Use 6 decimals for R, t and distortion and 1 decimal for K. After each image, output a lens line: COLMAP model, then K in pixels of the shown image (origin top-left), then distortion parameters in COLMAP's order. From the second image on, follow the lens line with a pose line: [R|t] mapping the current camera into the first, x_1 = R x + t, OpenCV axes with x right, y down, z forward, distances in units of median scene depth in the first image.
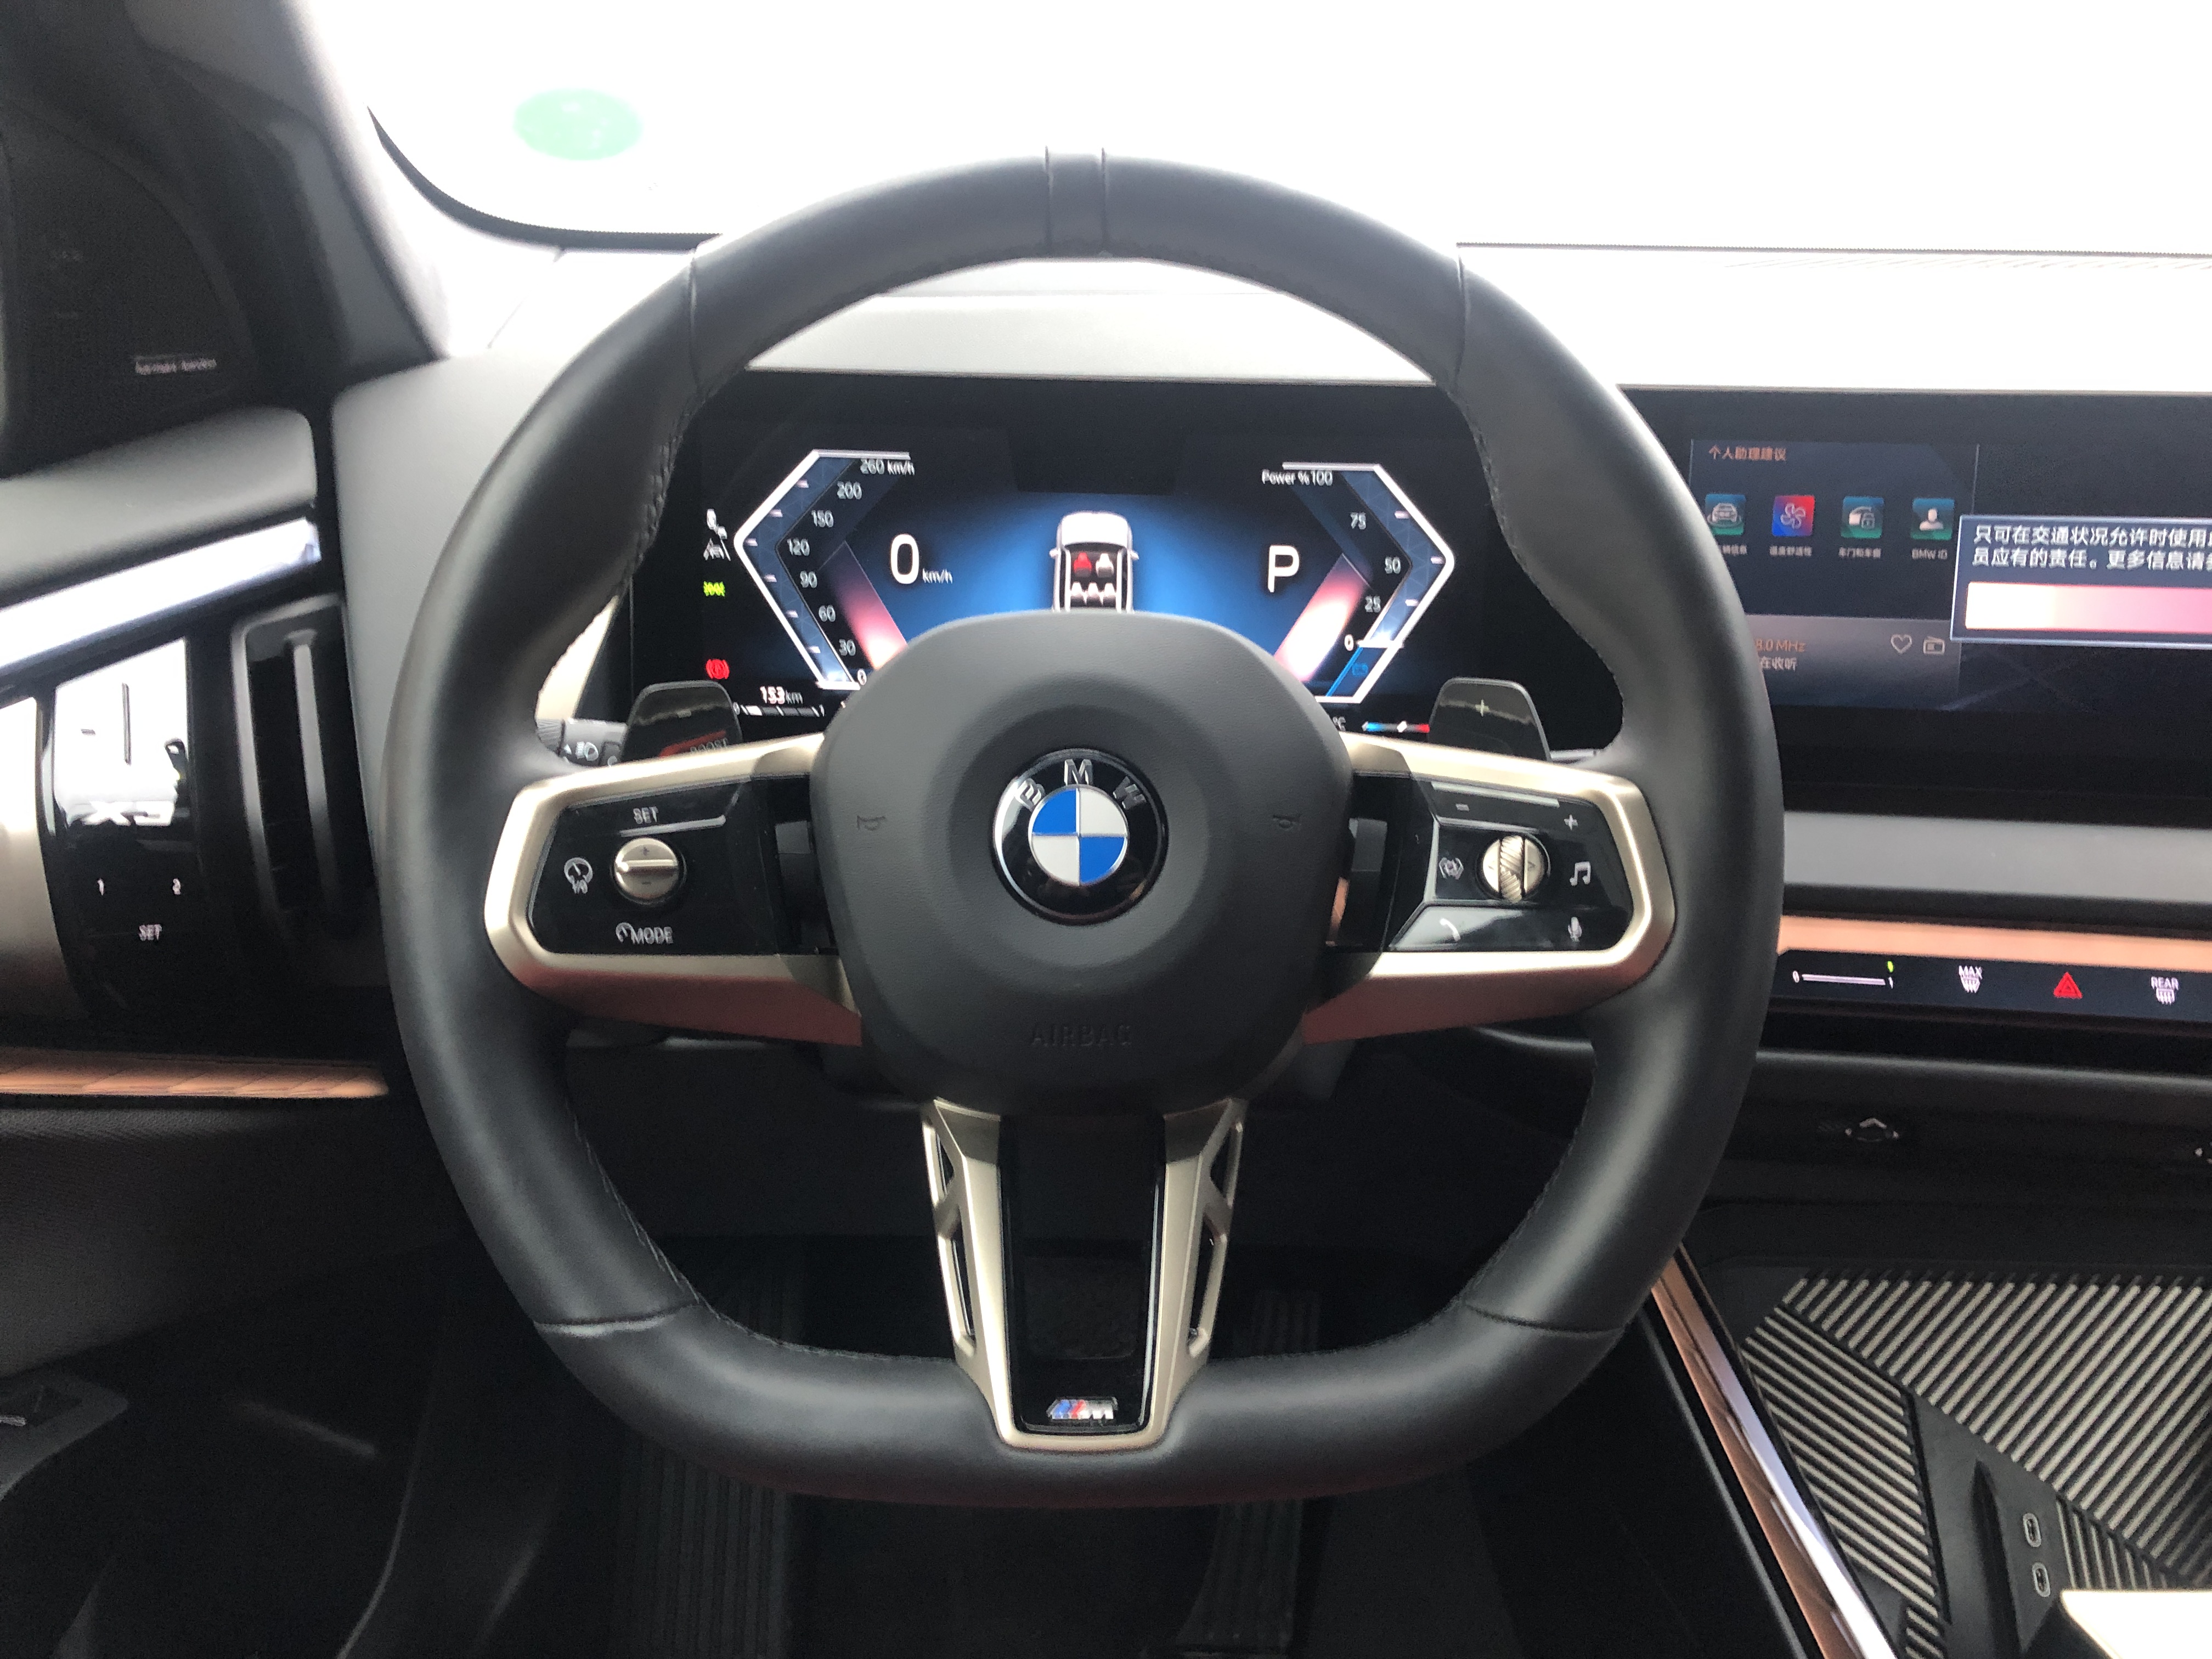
lens RADIAL K [[1768.1, 0, 1099.9], [0, 1768.1, 831.1], [0, 0, 1]] dist [0.050213, -0.065089]
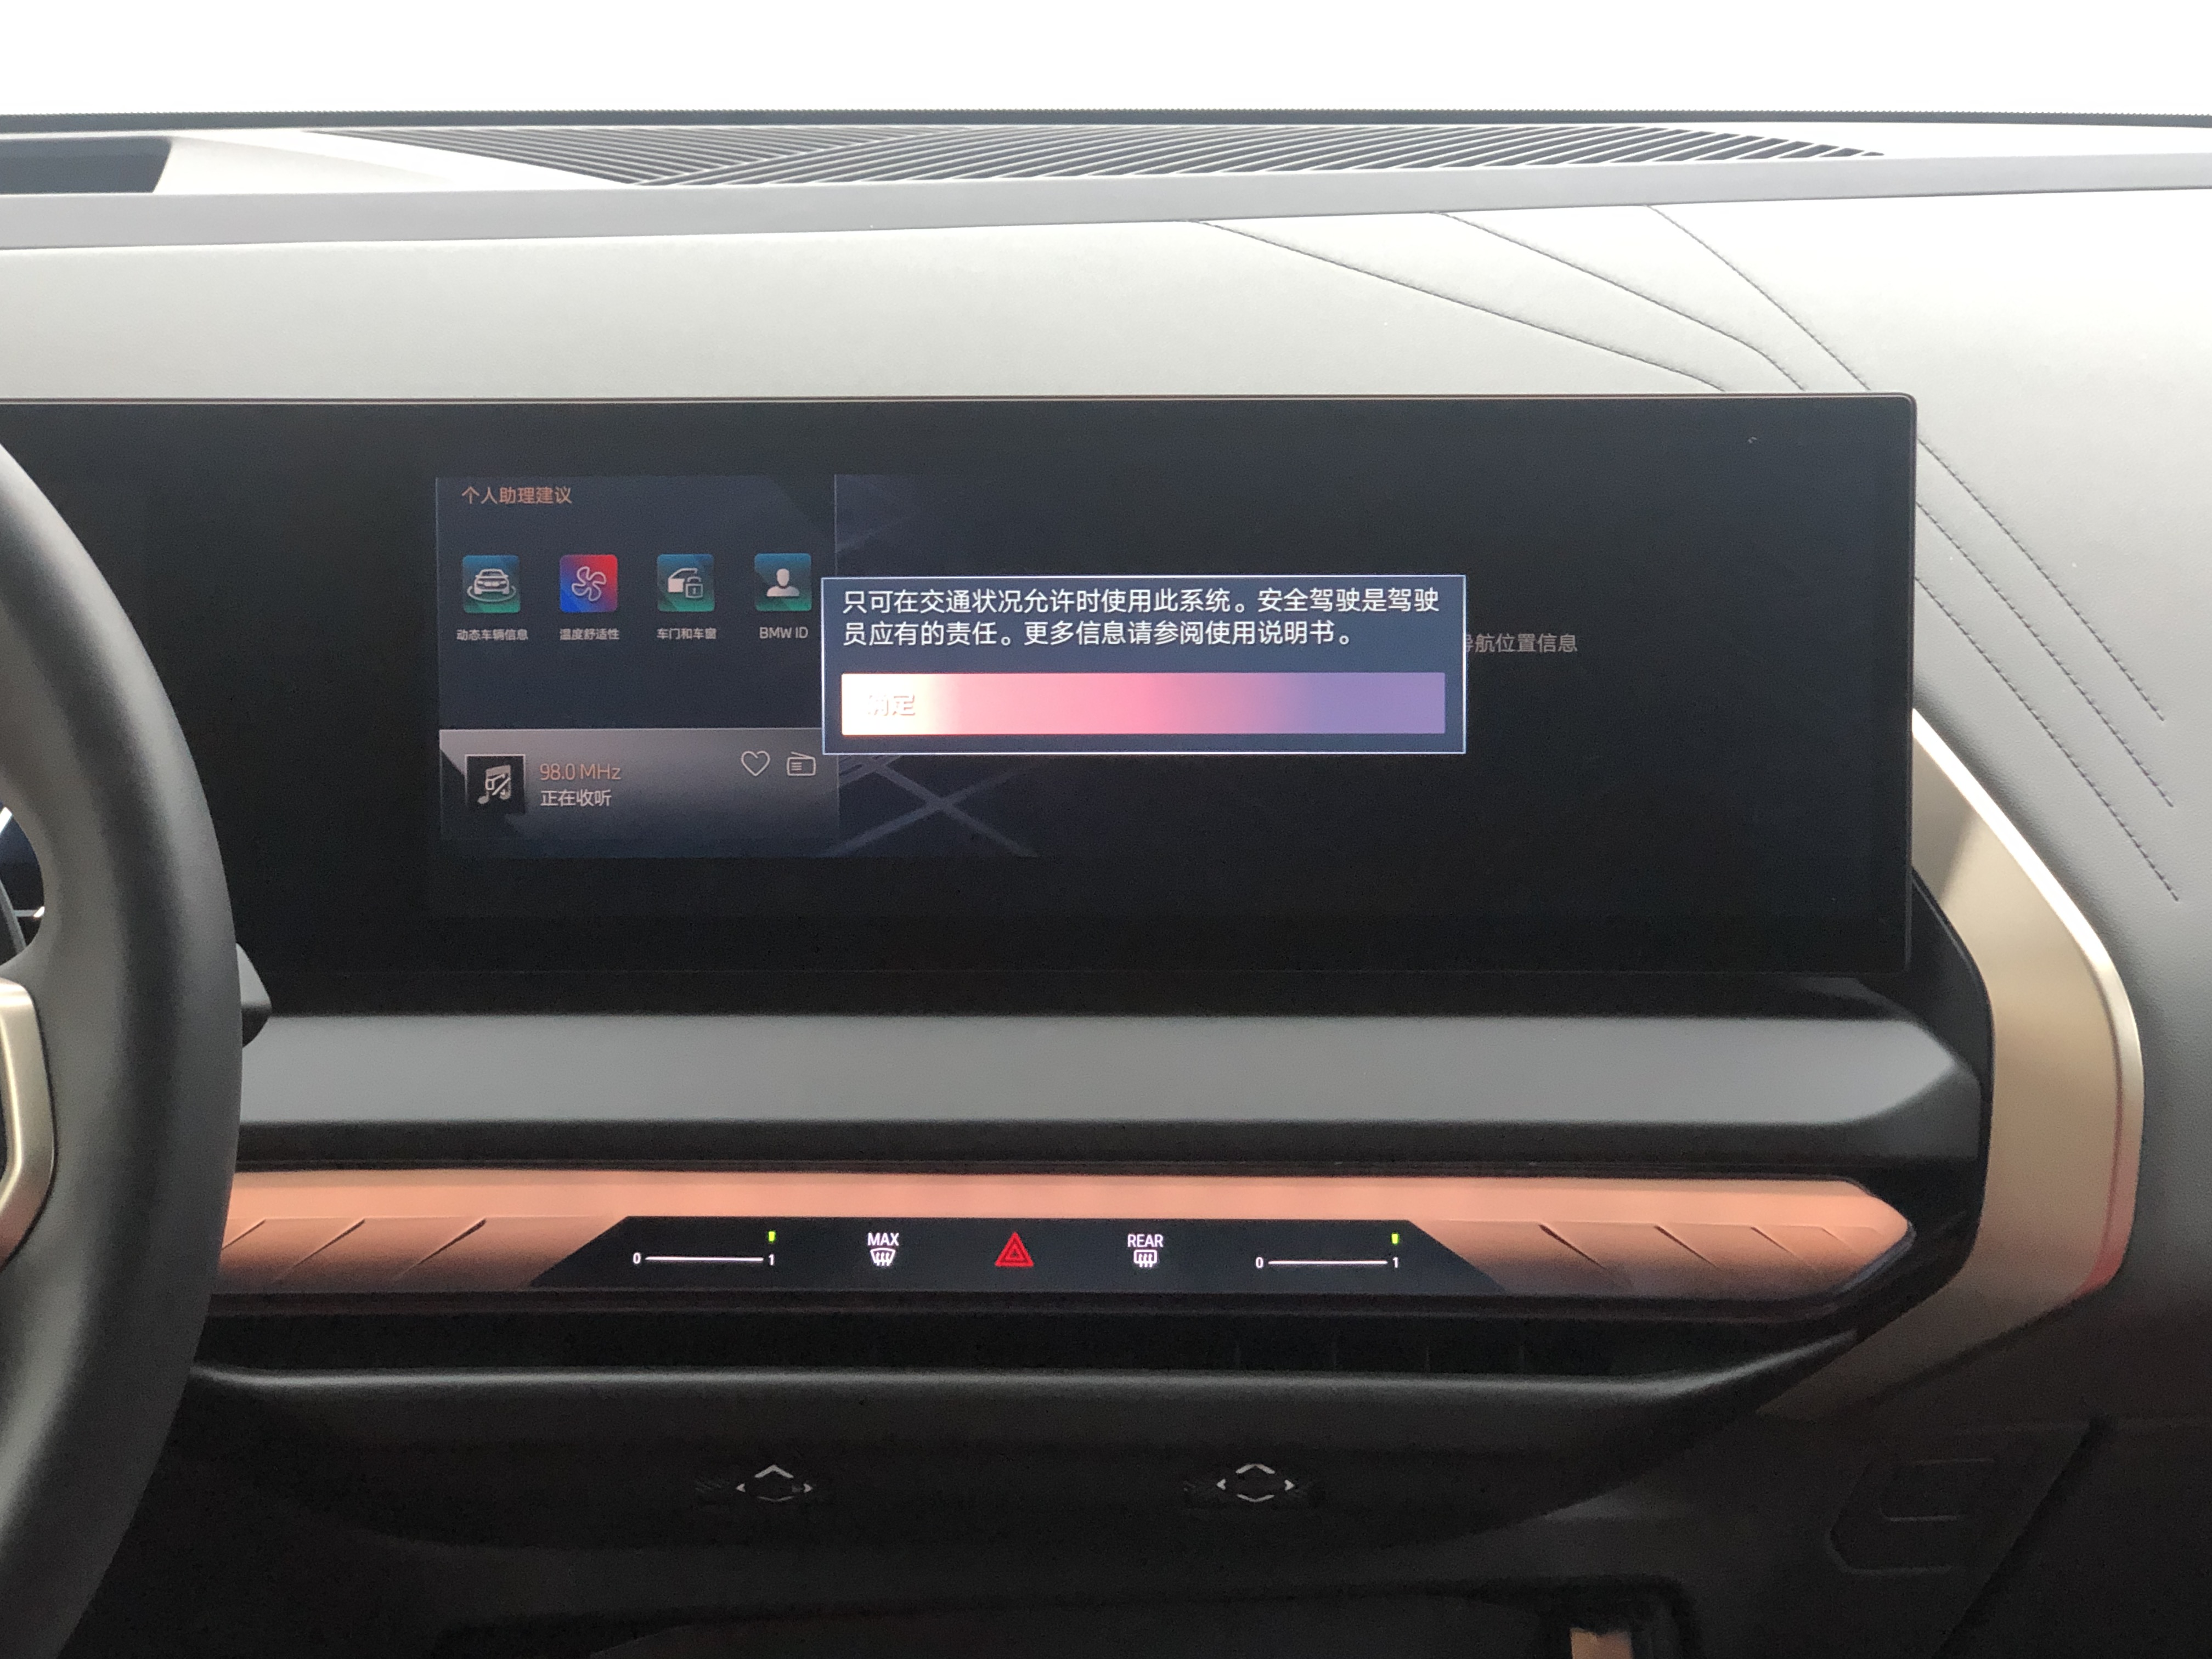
lens RADIAL K [[3863.0, 0, 1099.5], [0, 3863.0, 816.8], [0, 0, 1]] dist [-0.060659, 0.000000]
pose [[0.993960, -0.036915, 0.103351, 0.430660], [0.044211, 0.996622, -0.069214, 0.024551], [-0.100447, 0.073365, 0.992234, -0.491154]]
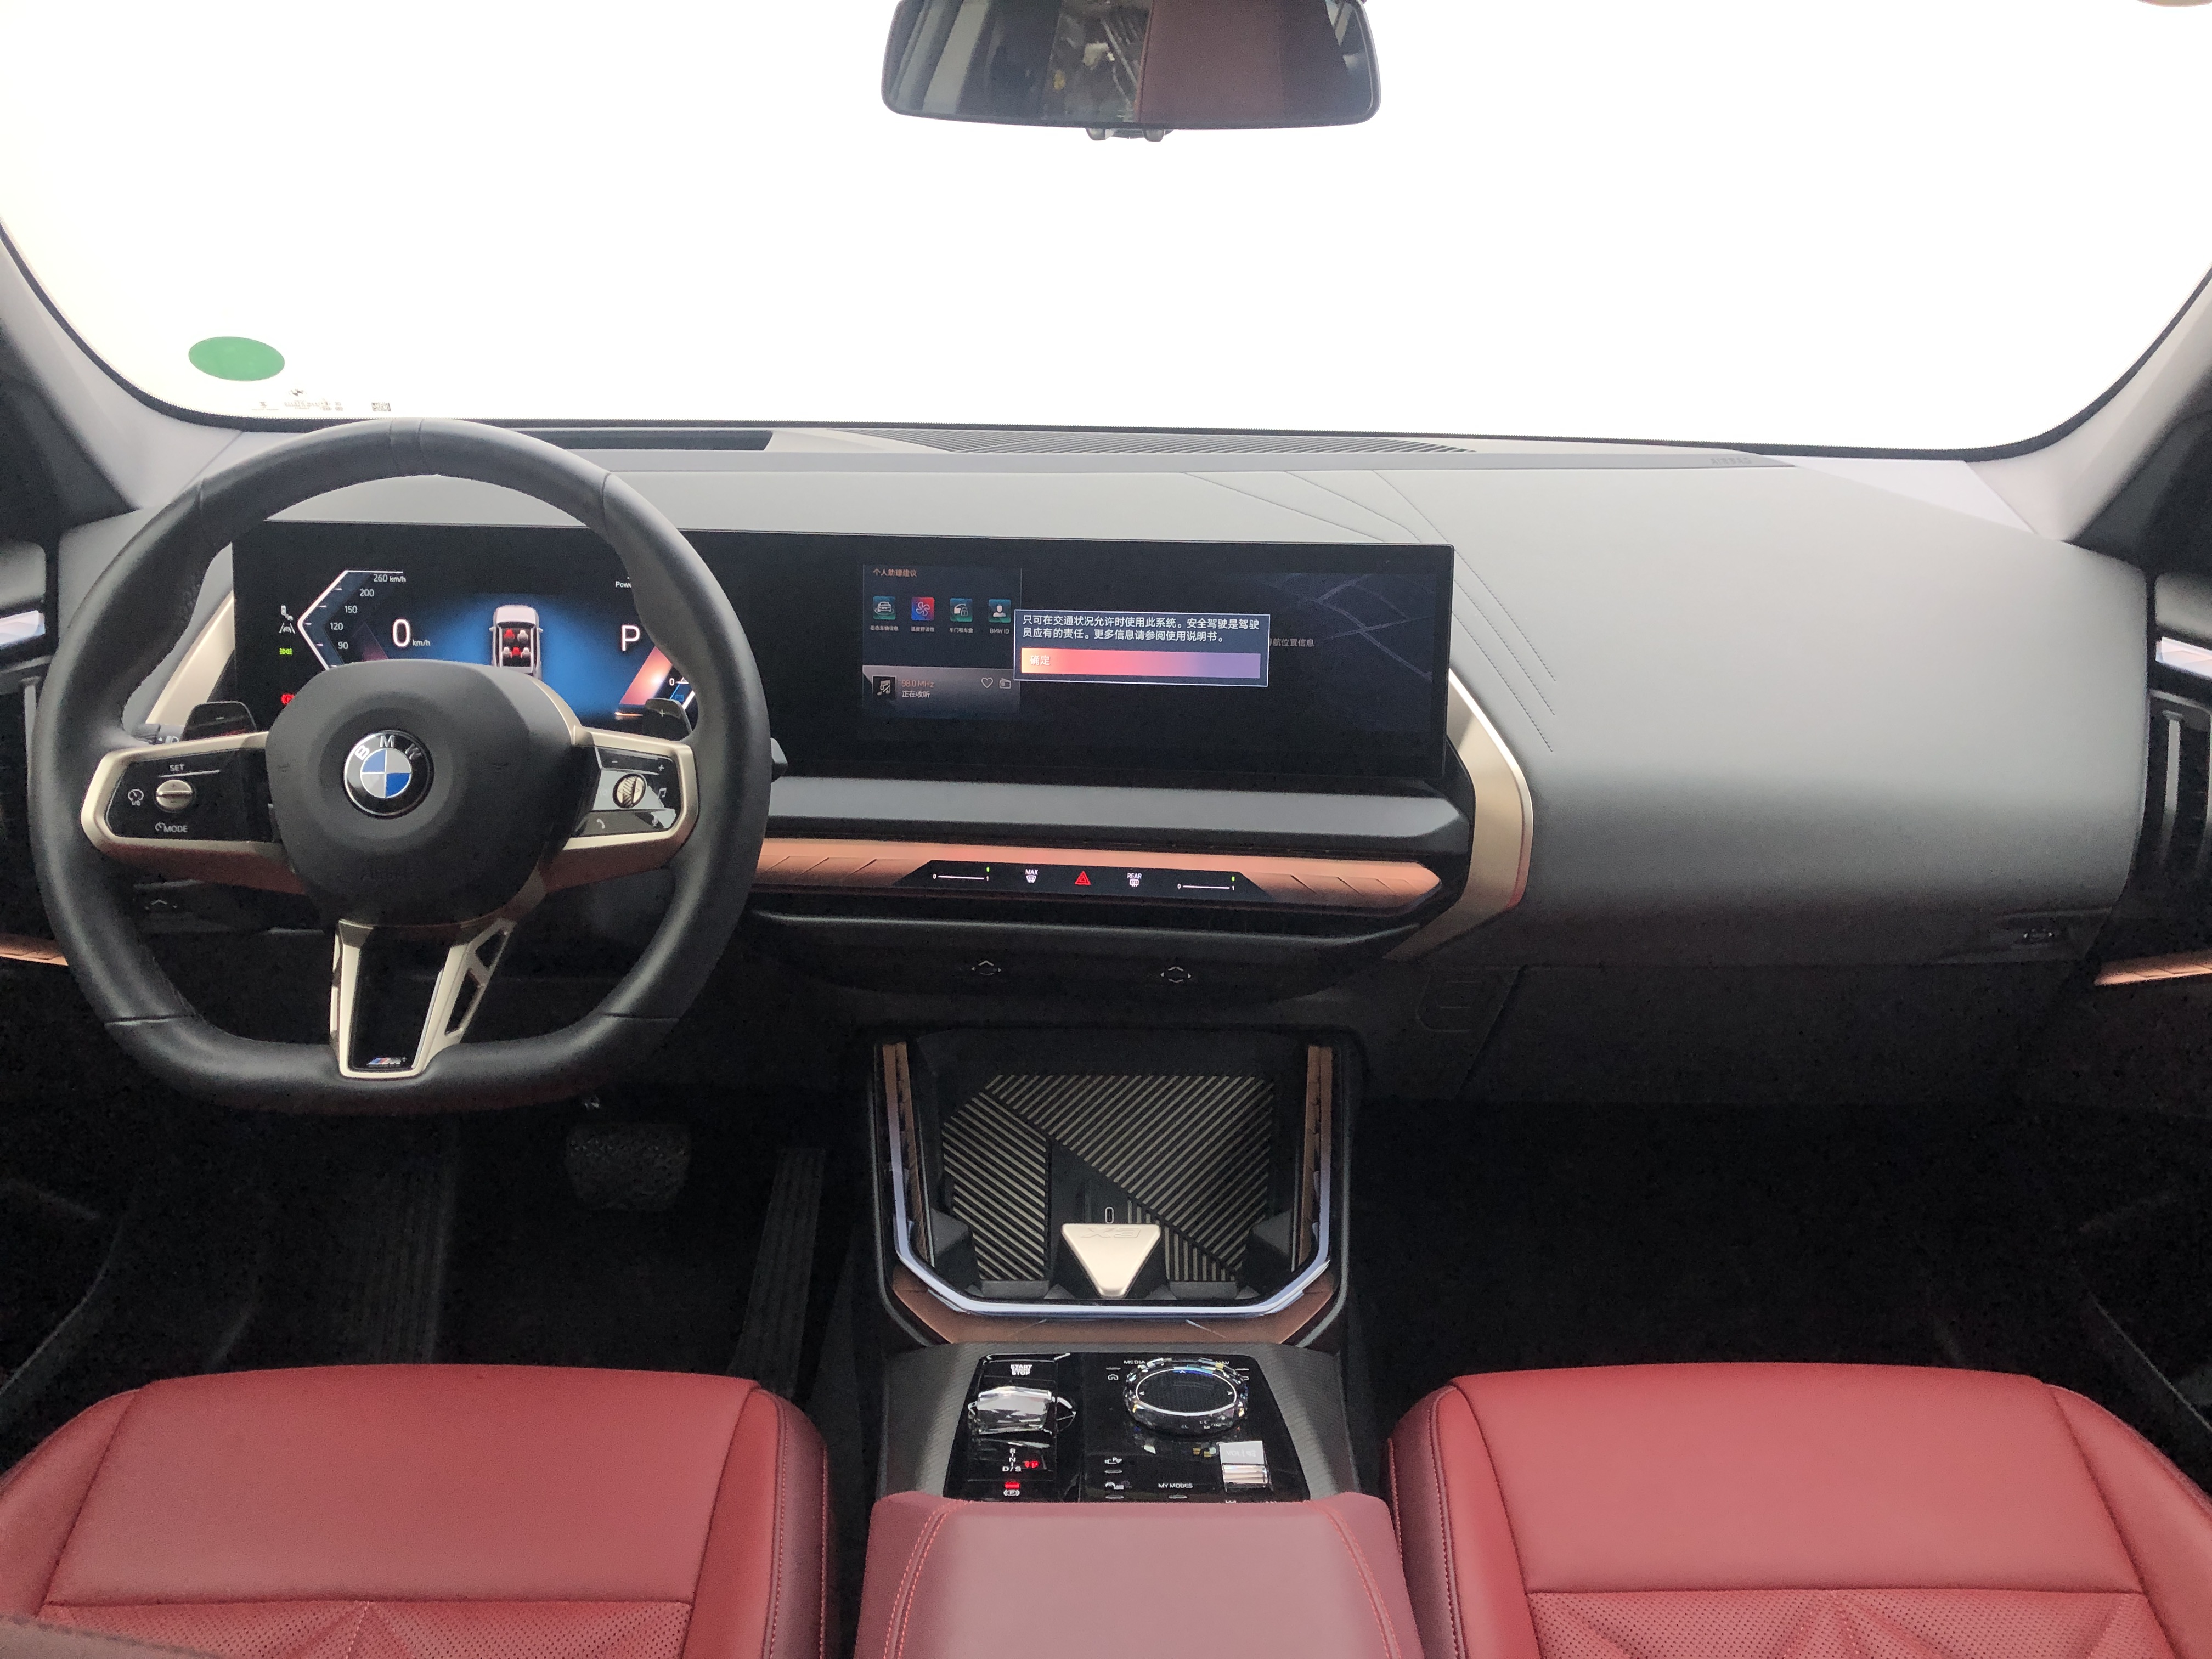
lens RADIAL K [[1768.1, 0, 1121.1], [0, 1768.1, 826.1], [0, 0, 1]] dist [0.050213, -0.065089]
pose [[0.998981, -0.007399, 0.044515, 0.507004], [0.009109, 0.999223, -0.038334, 0.102762], [-0.044197, 0.038700, 0.998273, -0.724952]]
